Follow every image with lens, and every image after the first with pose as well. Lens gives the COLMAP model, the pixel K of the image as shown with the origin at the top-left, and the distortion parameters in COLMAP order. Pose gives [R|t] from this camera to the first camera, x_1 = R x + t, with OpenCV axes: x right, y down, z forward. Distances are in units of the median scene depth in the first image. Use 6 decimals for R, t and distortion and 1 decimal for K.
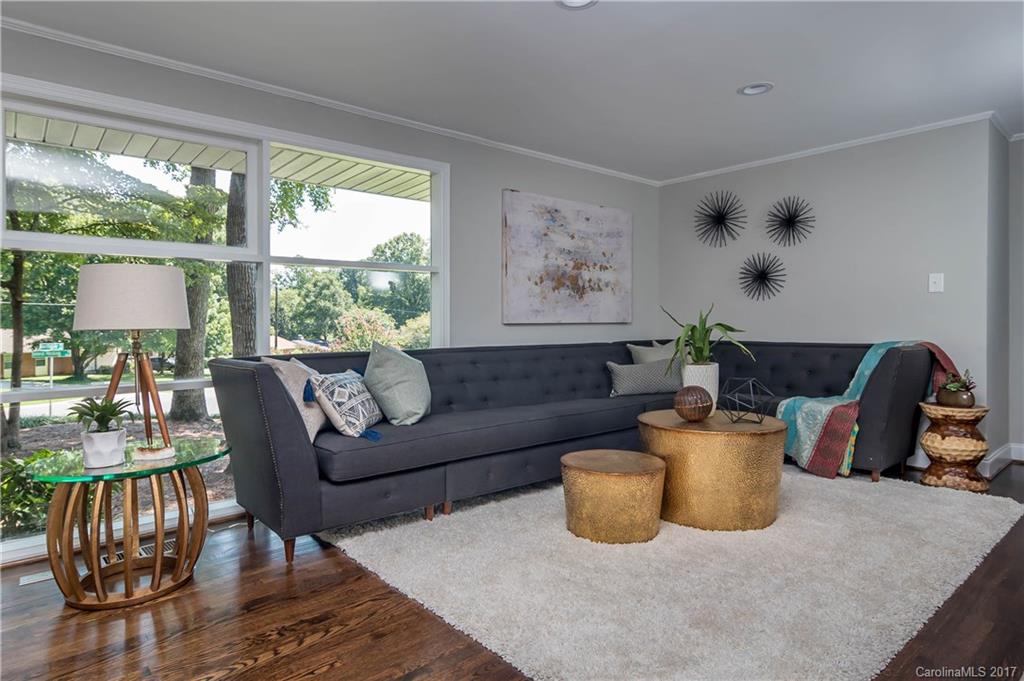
lens RADIAL K [[568.9, 0, 514.7], [0, 568.9, 322.3], [0, 0, 1]] dist [0.005155, -0.000814]
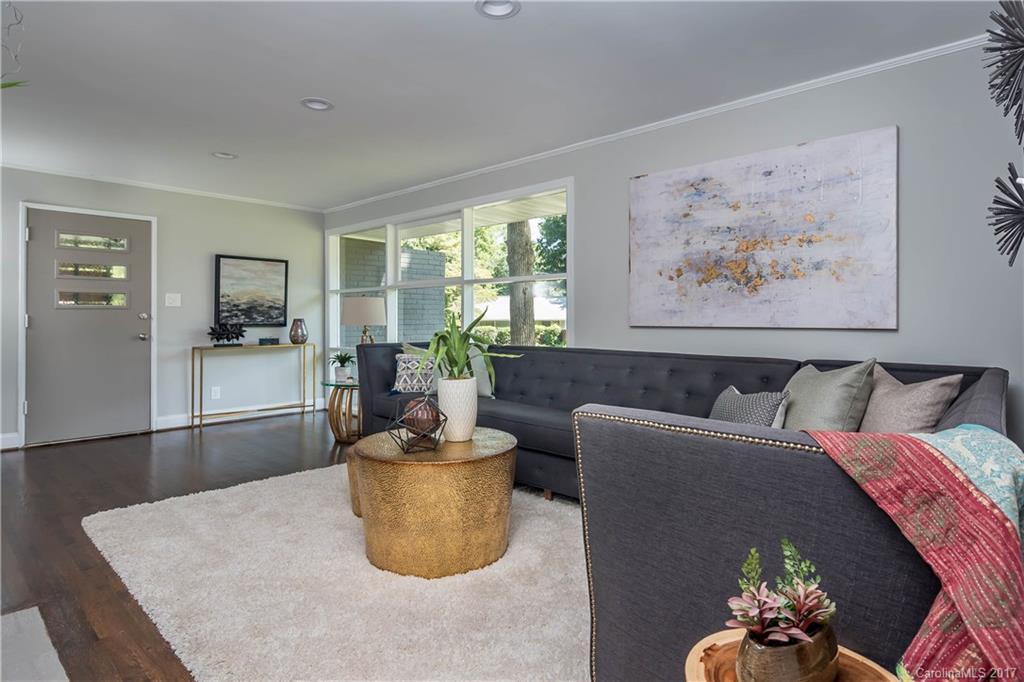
lens RADIAL K [[568.9, 0, 514.7], [0, 568.9, 322.8], [0, 0, 1]] dist [0.005155, -0.000814]
pose [[0.093893, 0.013519, -0.995491, 0.817538], [-0.004871, 0.999902, 0.013120, -0.012888], [0.995570, 0.003617, 0.093949, 0.679605]]
